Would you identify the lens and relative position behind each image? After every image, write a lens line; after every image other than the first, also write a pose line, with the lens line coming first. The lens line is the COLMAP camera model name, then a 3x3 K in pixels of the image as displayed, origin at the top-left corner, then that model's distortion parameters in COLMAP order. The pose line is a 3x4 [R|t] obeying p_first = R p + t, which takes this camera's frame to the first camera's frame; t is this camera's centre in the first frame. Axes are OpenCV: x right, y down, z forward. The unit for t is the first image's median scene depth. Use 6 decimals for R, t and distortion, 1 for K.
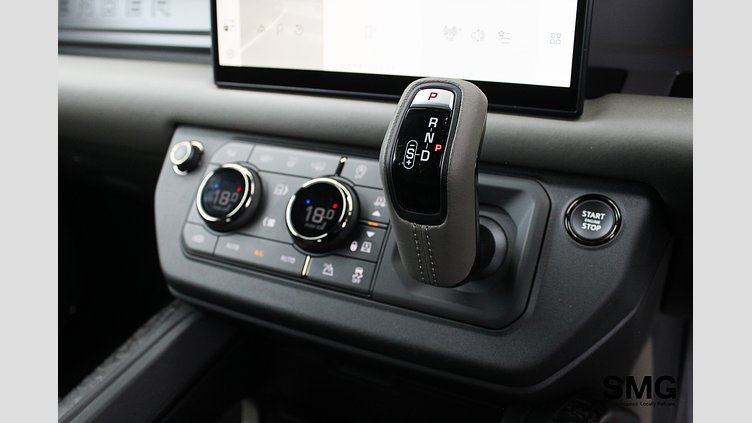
lens RADIAL K [[641.6, 0, 376.0], [0, 641.6, 211.5], [0, 0, 1]] dist [-0.080565, 0.005444]
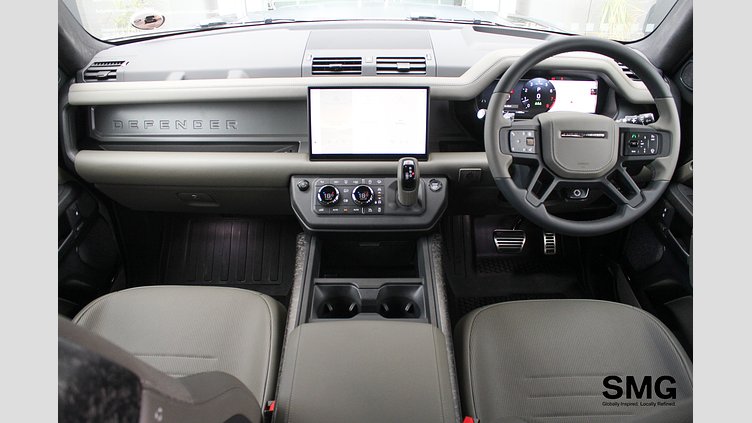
lens RADIAL K [[523.1, 0, 376.0], [0, 523.1, 211.5], [0, 0, 1]] dist [-0.108872, 0.000912]
pose [[0.876253, -0.162394, 0.453662, -1.489945], [0.153399, 0.986528, 0.056849, -0.067000], [-0.456782, 0.019777, 0.889359, -1.755516]]
